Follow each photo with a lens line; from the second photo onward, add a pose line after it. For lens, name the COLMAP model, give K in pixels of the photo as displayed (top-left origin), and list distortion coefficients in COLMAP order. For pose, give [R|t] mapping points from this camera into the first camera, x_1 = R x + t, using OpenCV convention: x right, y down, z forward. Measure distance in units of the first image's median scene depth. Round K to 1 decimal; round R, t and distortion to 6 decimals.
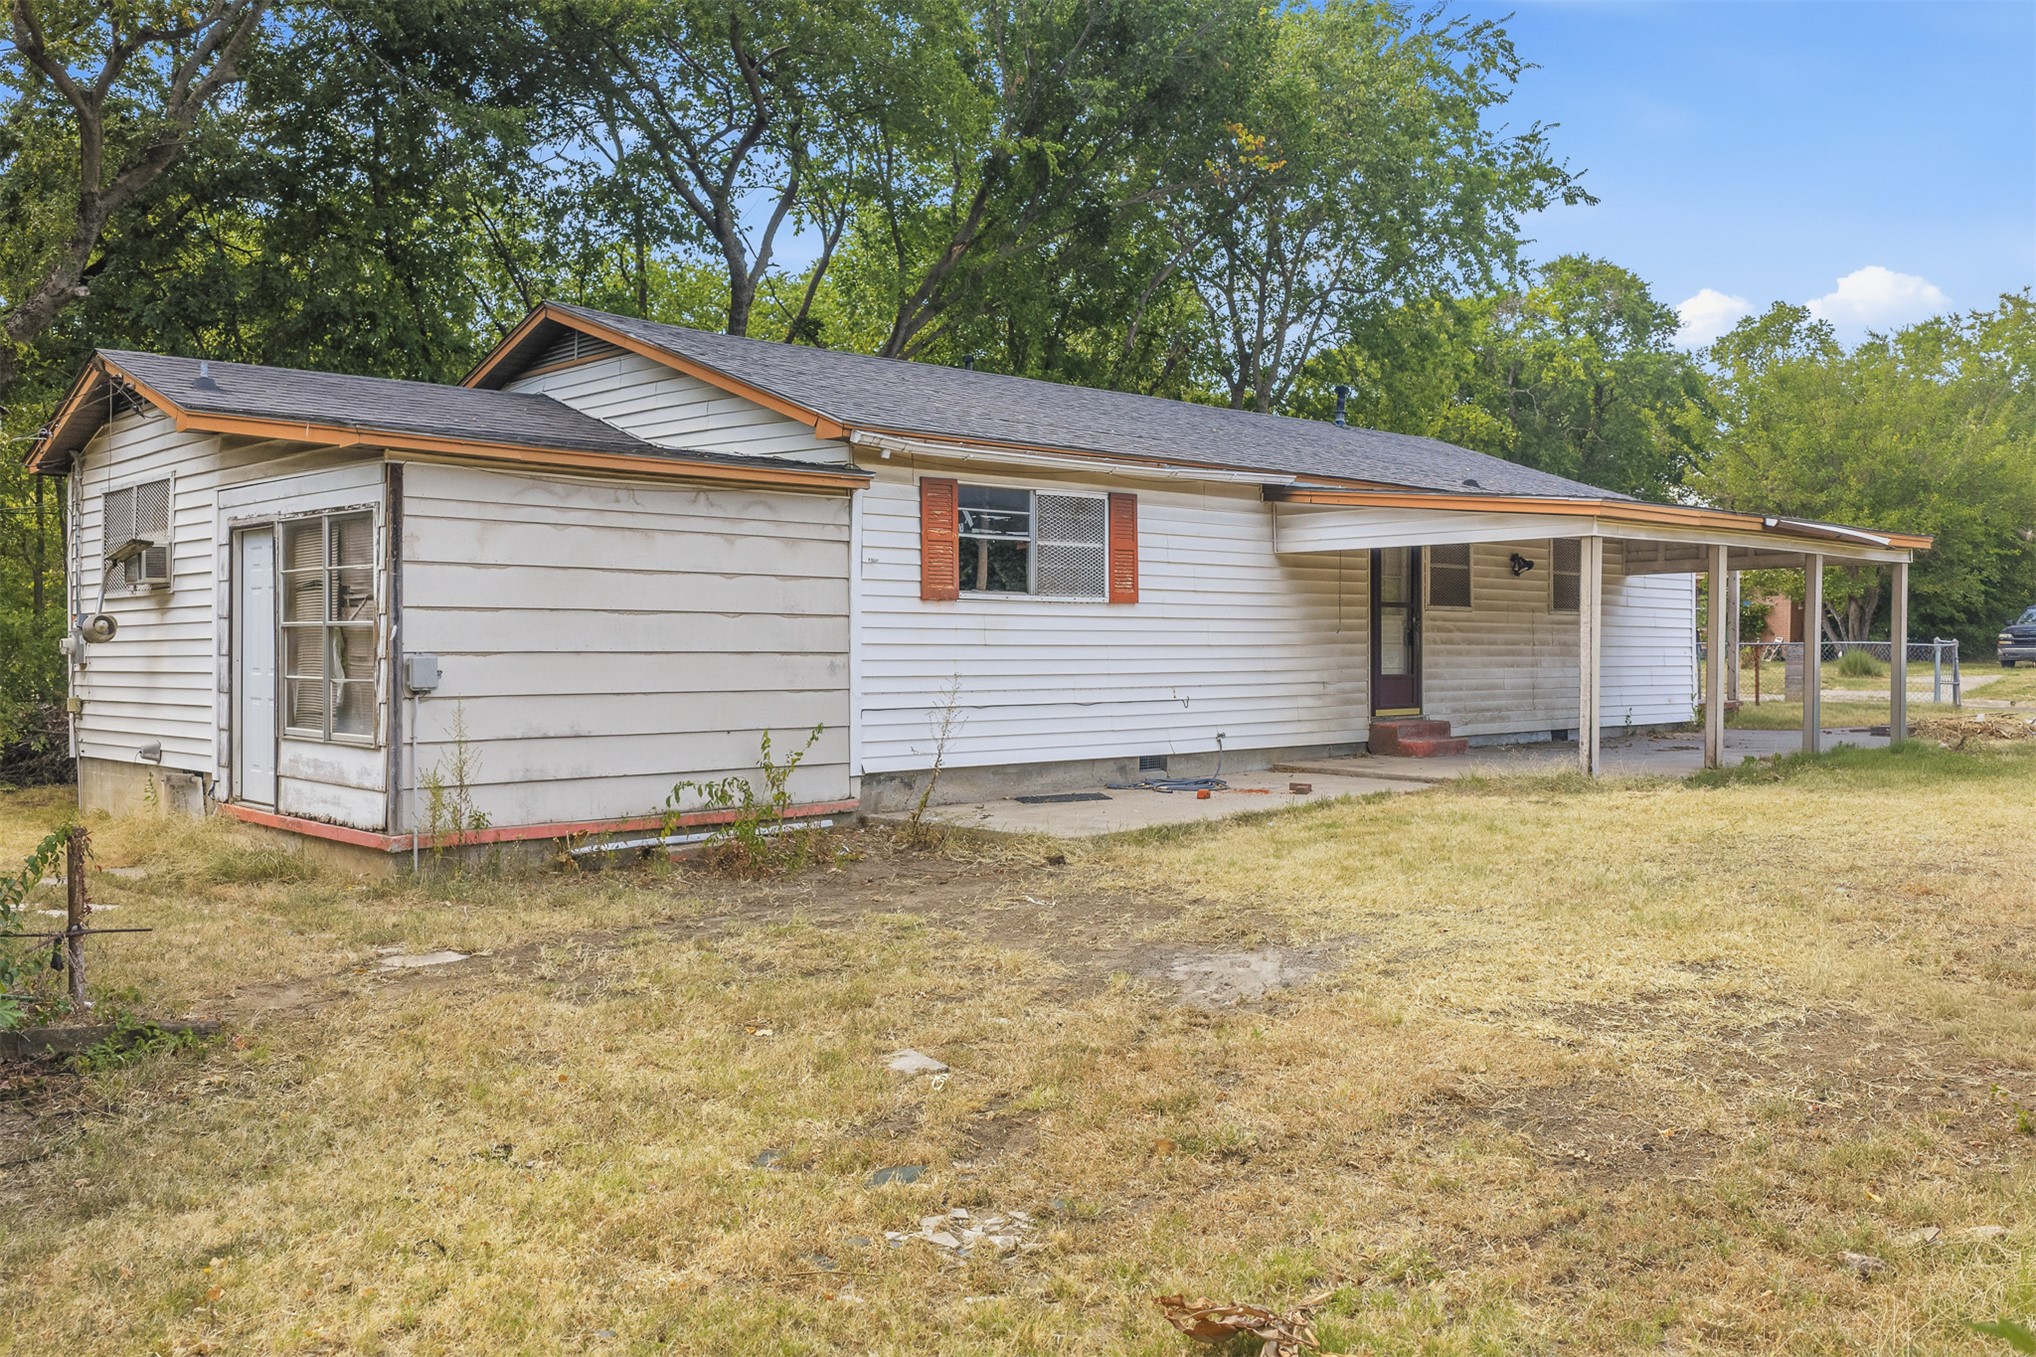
lens RADIAL K [[1721.4, 0, 1019.3], [0, 1721.4, 628.2], [0, 0, 1]] dist [0.003593, -0.004758]
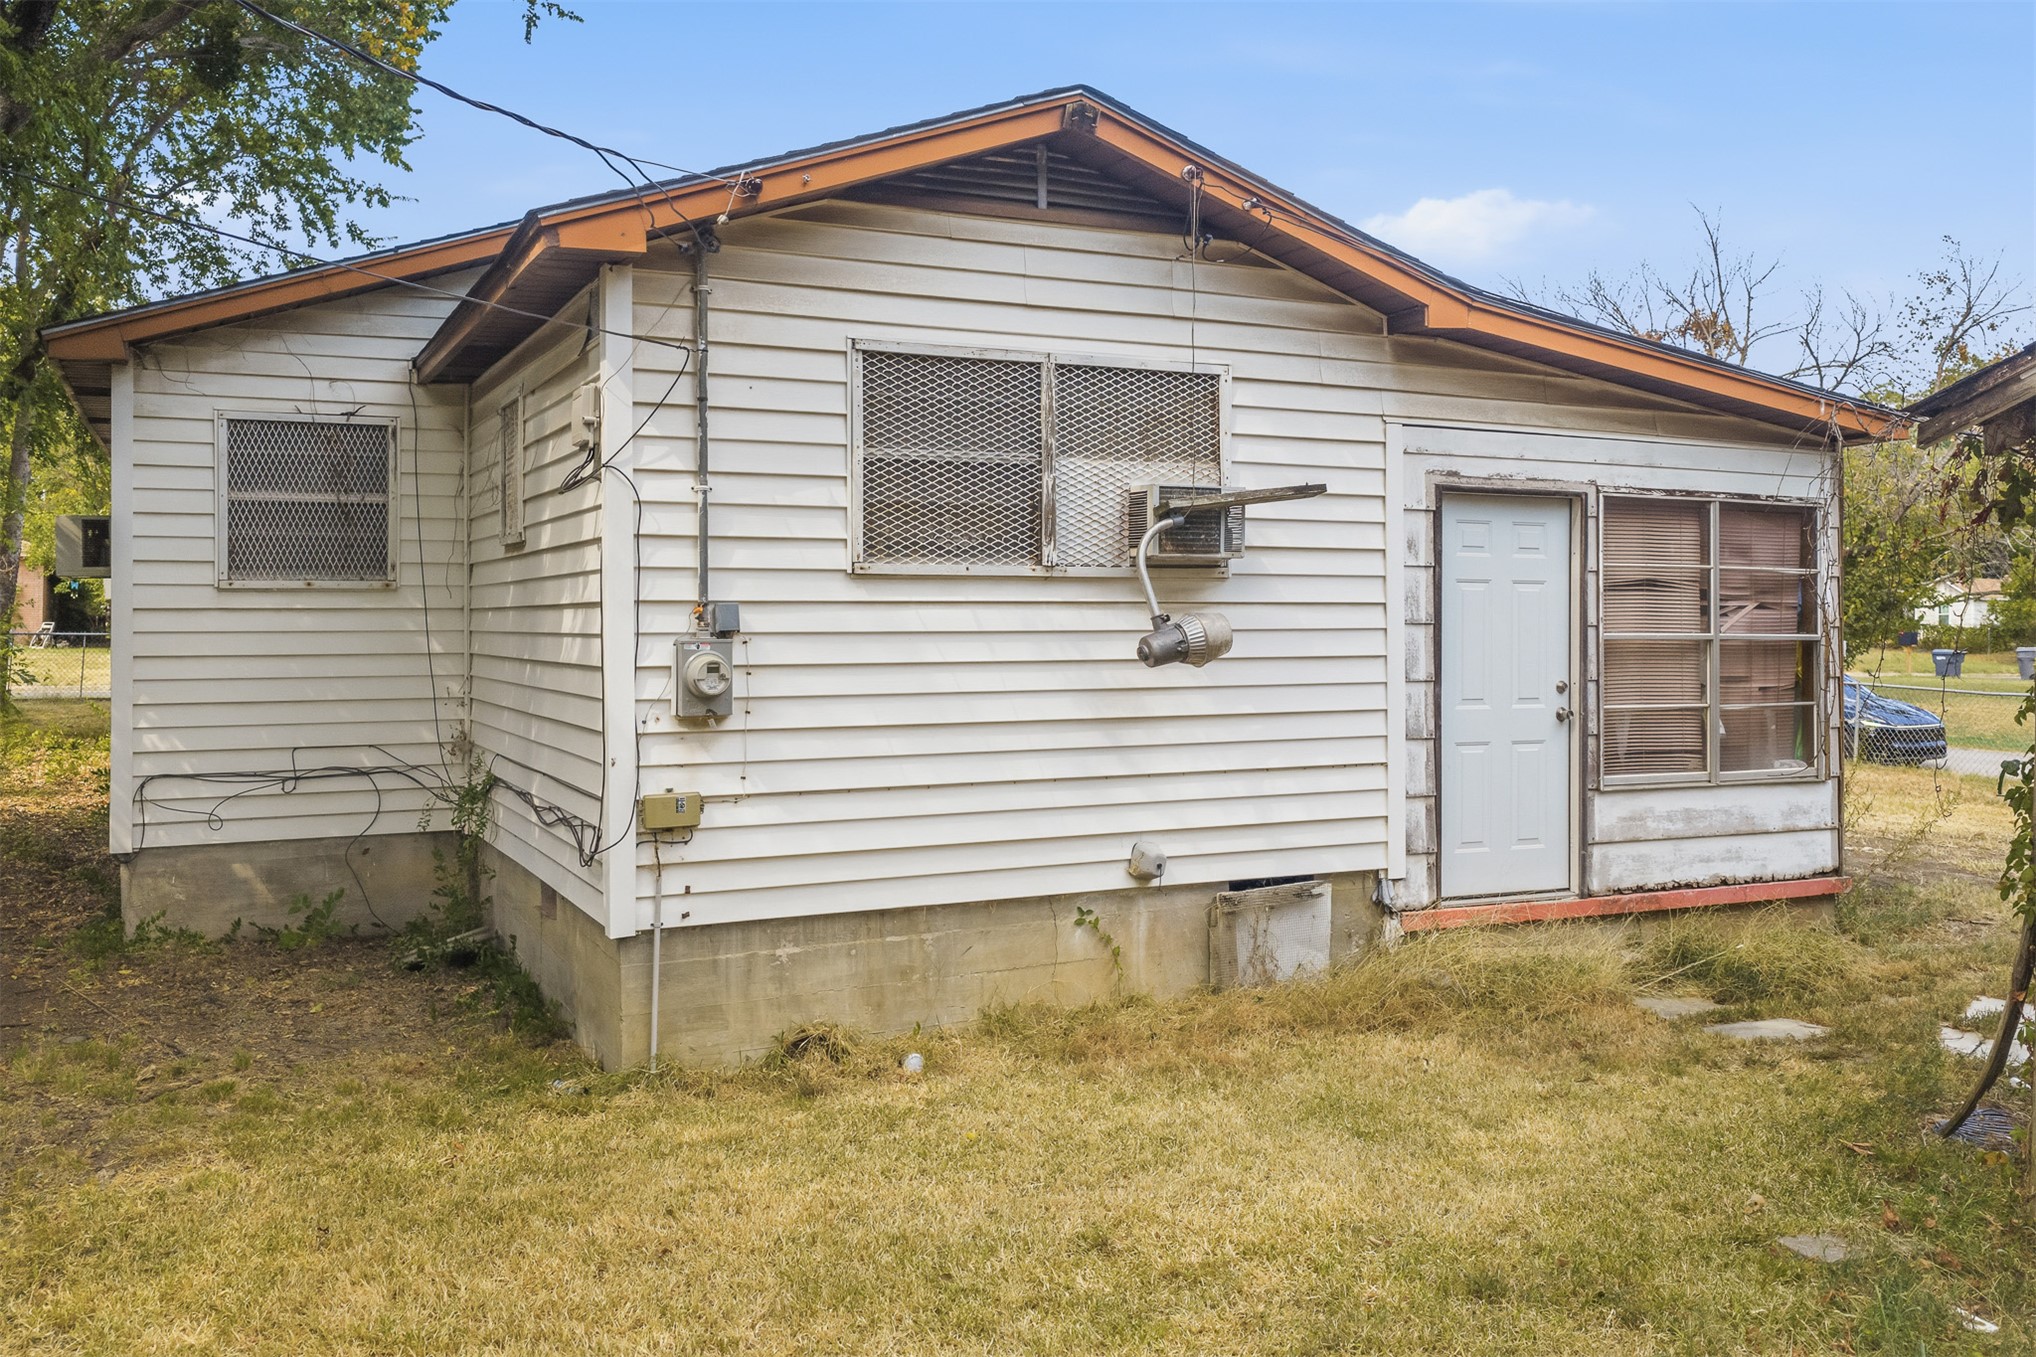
lens RADIAL K [[1721.4, 0, 1019.3], [0, 1721.4, 628.2], [0, 0, 1]] dist [0.003593, -0.004758]
pose [[0.311930, 0.002795, 0.950101, -1.185242], [-0.012431, 0.999922, 0.001140, -0.003273], [-0.950024, -0.012166, 0.311940, 0.993368]]
